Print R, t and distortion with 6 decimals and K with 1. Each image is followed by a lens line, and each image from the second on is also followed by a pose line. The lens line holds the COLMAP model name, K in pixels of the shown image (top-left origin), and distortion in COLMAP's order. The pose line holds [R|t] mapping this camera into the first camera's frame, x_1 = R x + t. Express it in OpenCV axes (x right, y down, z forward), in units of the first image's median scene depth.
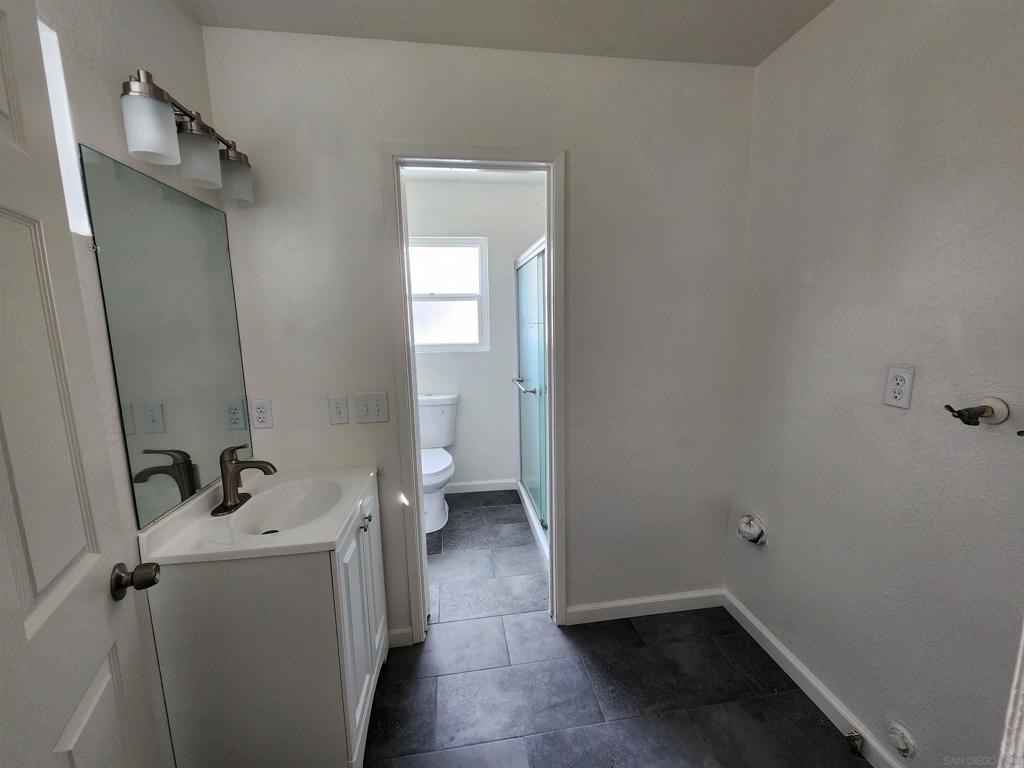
lens RADIAL K [[421.6, 0, 513.9], [0, 421.6, 386.6], [0, 0, 1]] dist [0.000156, -0.001712]
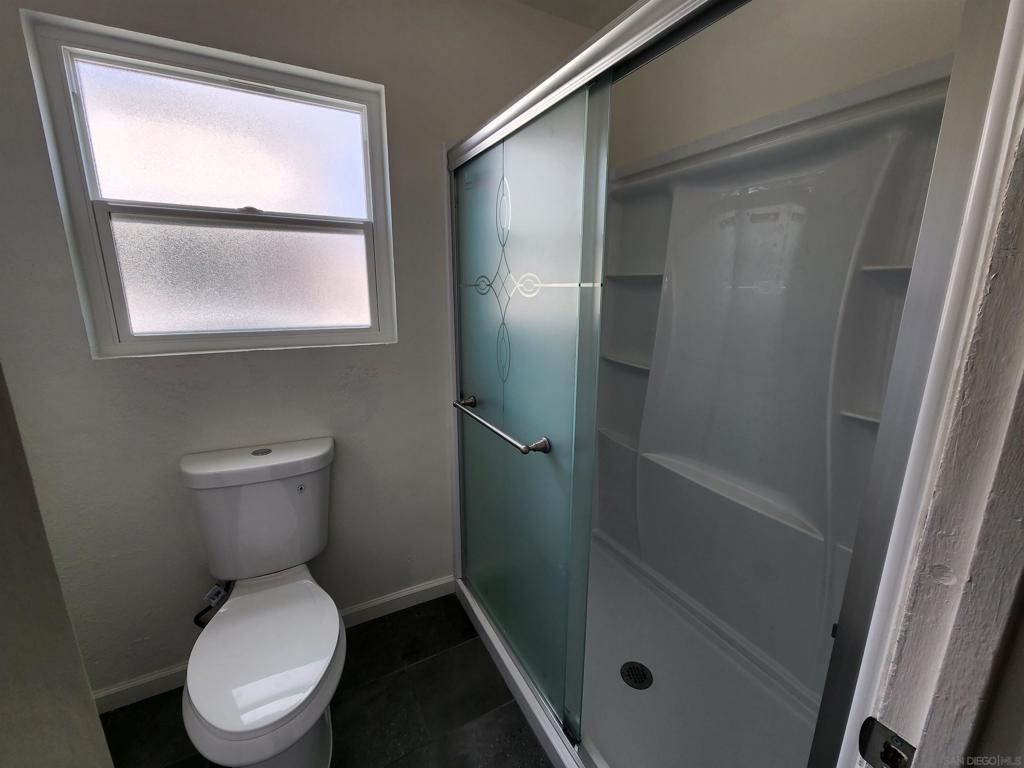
lens RADIAL K [[421.6, 0, 509.1], [0, 421.6, 376.5], [0, 0, 1]] dist [0.000156, -0.001712]
pose [[0.939137, -0.055723, 0.338994, -0.105061], [0.035399, 0.997202, 0.065848, -0.075118], [-0.341715, -0.049840, 0.938481, 0.514910]]
